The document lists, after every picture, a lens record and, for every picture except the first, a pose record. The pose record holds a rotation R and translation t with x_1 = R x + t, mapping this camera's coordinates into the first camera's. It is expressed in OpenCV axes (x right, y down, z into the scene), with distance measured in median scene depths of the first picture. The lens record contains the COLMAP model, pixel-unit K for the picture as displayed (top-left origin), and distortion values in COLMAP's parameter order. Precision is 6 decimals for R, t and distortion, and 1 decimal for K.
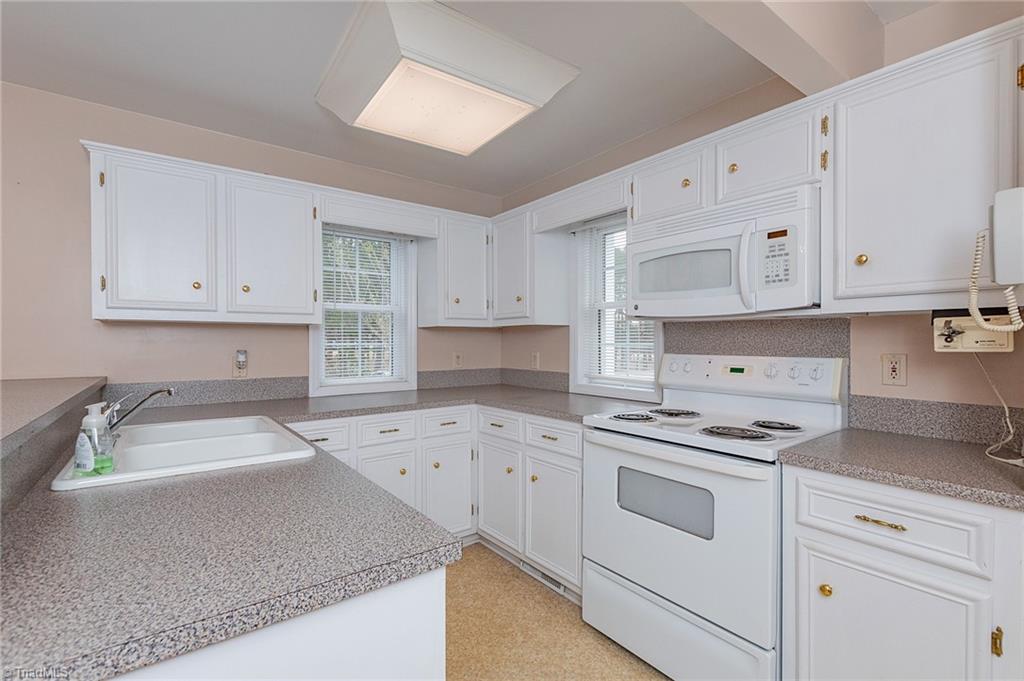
lens RADIAL K [[450.1, 0, 515.3], [0, 450.1, 342.9], [0, 0, 1]] dist [0.002982, 0.000218]
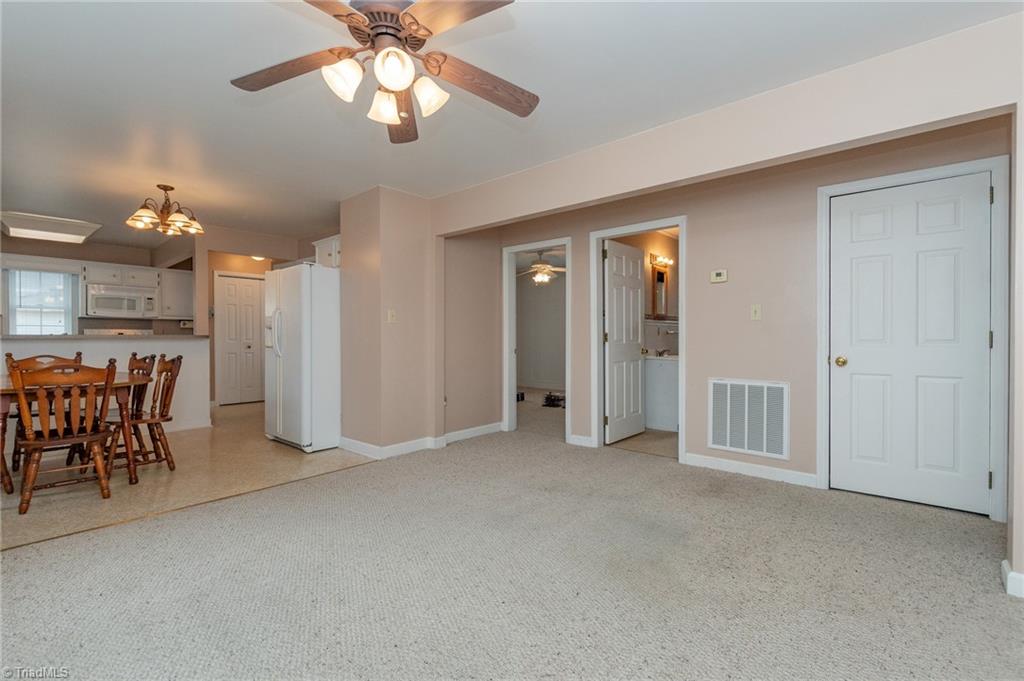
lens RADIAL K [[450.1, 0, 515.3], [0, 450.1, 342.9], [0, 0, 1]] dist [0.002982, 0.000218]
pose [[-0.222206, -0.005704, 0.974983, -2.475324], [0.011020, 0.999904, 0.008361, 0.097619], [-0.974938, 0.012602, -0.222121, -0.790362]]
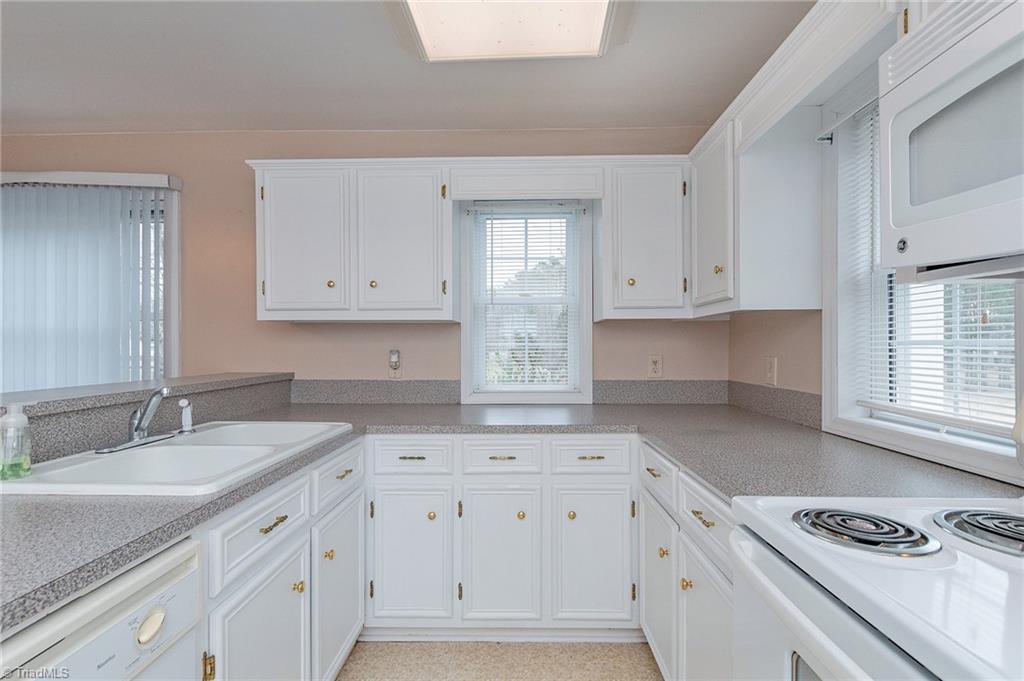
lens RADIAL K [[465.3, 0, 512.7], [0, 465.3, 345.2], [0, 0, 1]] dist [0.013270, 0.000224]
pose [[0.791558, -0.001288, -0.611093, 0.183837], [-0.001170, 0.999993, -0.003624, 0.008321], [0.611093, 0.003583, 0.791551, 0.339431]]
